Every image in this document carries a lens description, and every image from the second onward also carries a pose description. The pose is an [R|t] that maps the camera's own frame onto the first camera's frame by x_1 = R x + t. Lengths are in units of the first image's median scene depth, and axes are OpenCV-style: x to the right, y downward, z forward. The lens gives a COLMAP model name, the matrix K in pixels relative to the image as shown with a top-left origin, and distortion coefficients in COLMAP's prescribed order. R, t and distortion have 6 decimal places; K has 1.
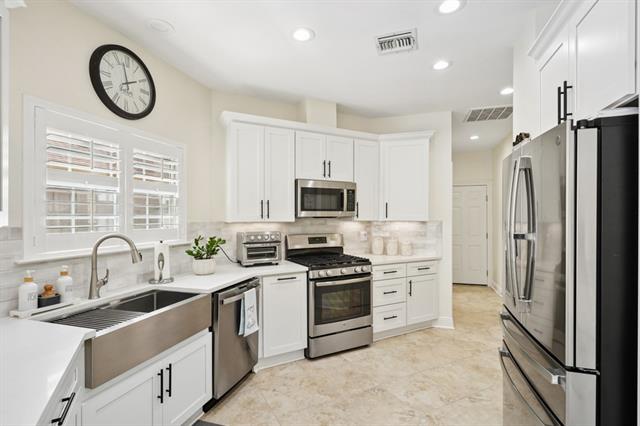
lens RADIAL K [[319.3, 0, 322.6], [0, 319.3, 216.1], [0, 0, 1]] dist [0.002409, -0.000458]
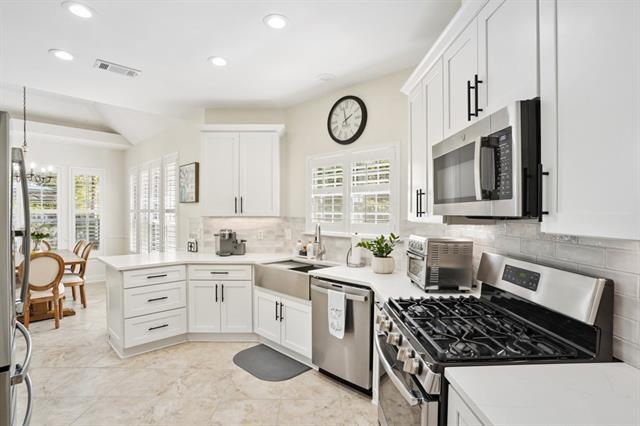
lens RADIAL K [[319.3, 0, 305.4], [0, 319.3, 211.9], [0, 0, 1]] dist [0.002409, -0.000458]
pose [[-0.491906, -0.003870, -0.870639, 0.599119], [-0.008707, 0.999962, 0.000474, -0.001906], [0.870605, 0.007814, -0.491921, 1.287001]]
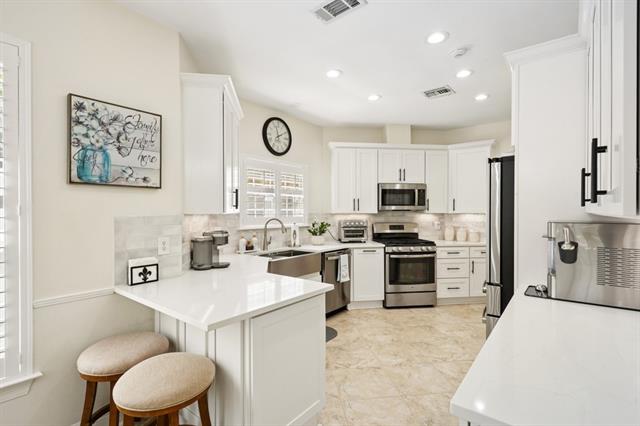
lens RADIAL K [[319.3, 0, 315.6], [0, 319.3, 209.0], [0, 0, 1]] dist [0.002409, -0.000458]
pose [[0.931814, -0.003343, -0.362921, 0.206578], [-0.000034, 0.999957, -0.009298, 0.013634], [0.362936, 0.008677, 0.931774, -0.514643]]
